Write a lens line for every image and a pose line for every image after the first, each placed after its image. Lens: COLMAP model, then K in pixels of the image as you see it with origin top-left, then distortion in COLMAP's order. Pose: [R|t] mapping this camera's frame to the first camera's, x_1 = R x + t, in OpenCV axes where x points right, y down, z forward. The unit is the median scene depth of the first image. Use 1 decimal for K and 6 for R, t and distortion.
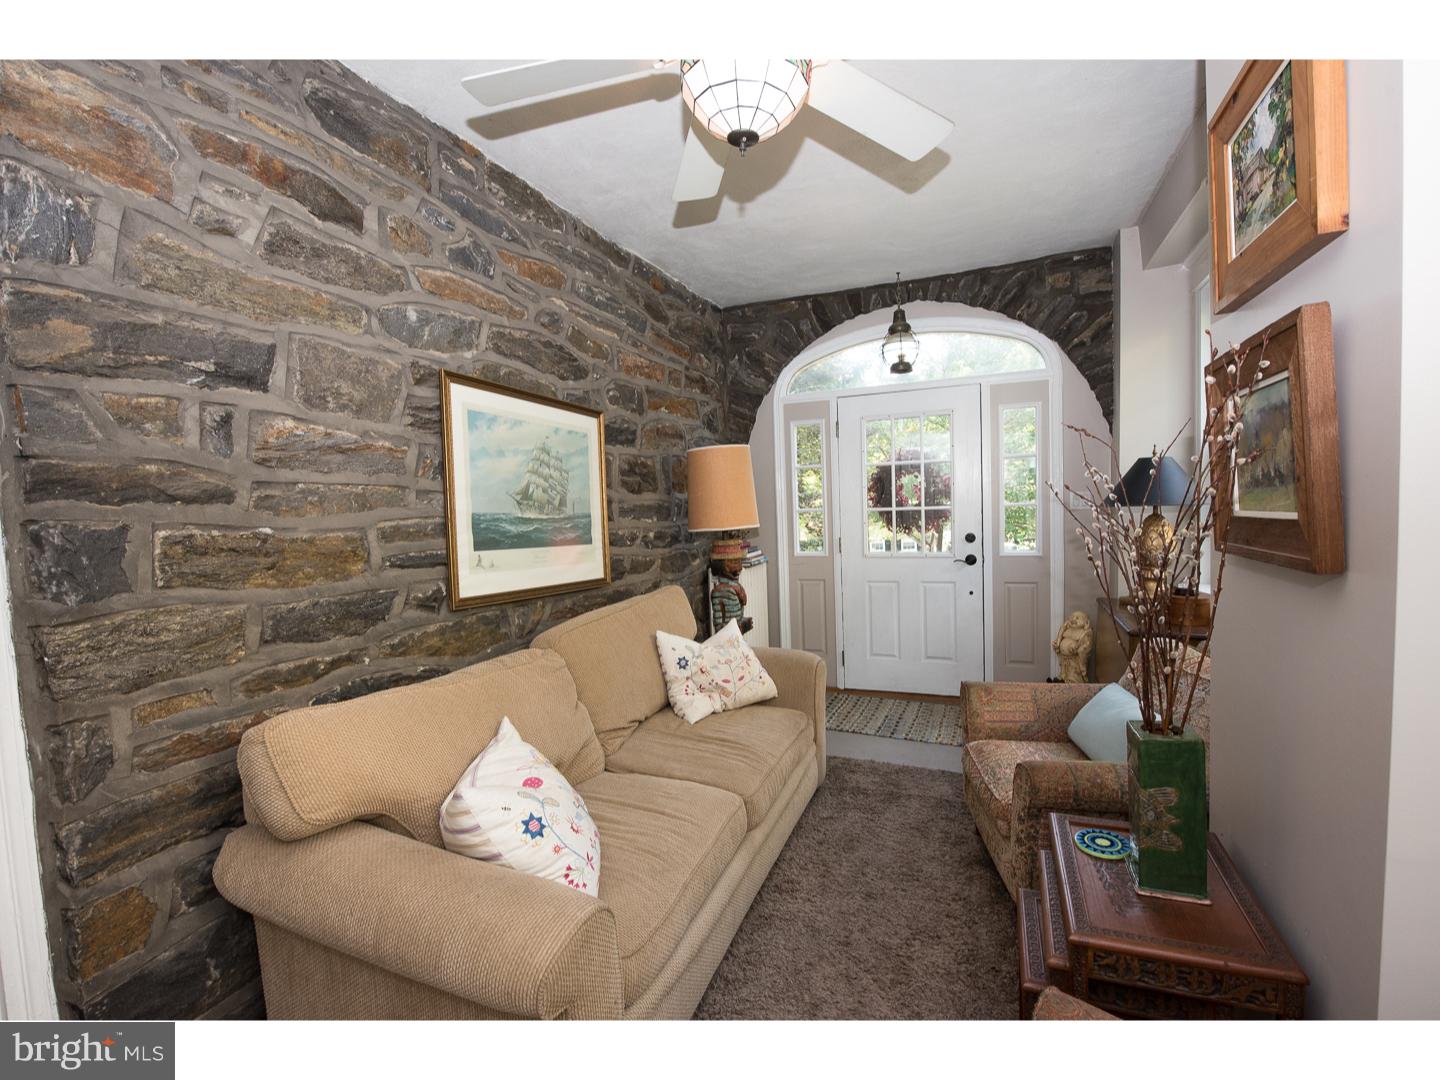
lens RADIAL K [[625.8, 0, 718.7], [0, 625.8, 538.9], [0, 0, 1]] dist [-0.013775, -0.002048]
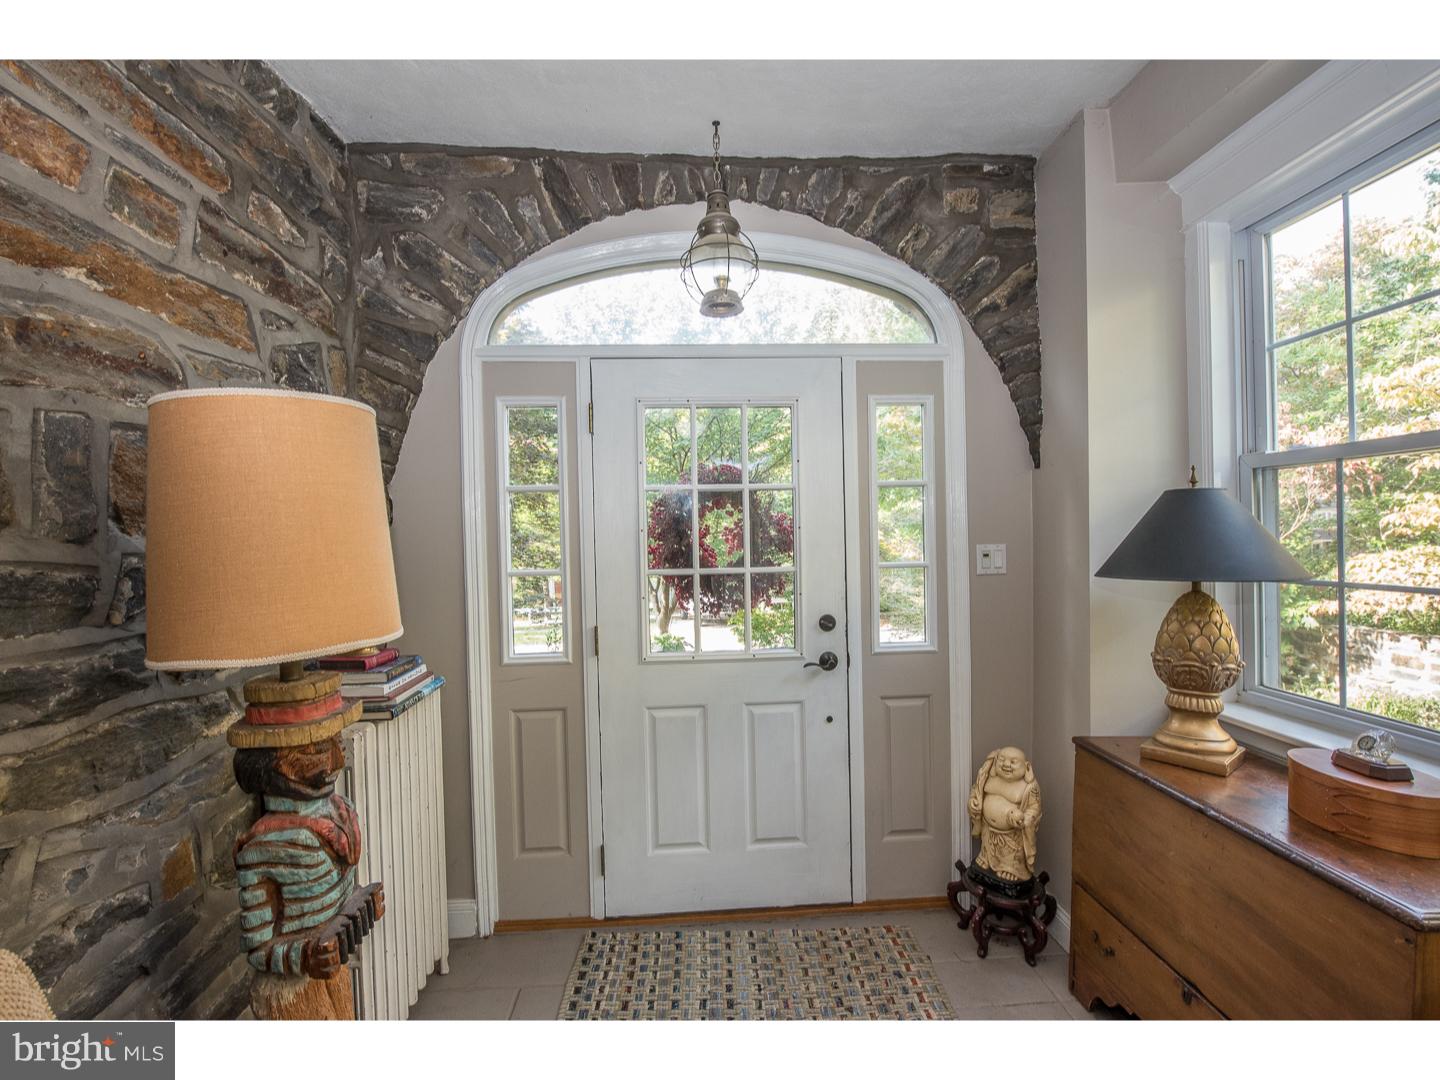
lens RADIAL K [[625.8, 0, 720.3], [0, 625.8, 545.4], [0, 0, 1]] dist [-0.013775, -0.002048]
pose [[0.898395, 0.010035, 0.439074, 0.063279], [0.012355, 0.998766, -0.048105, -0.046133], [-0.439015, 0.048642, 0.897162, 0.526611]]
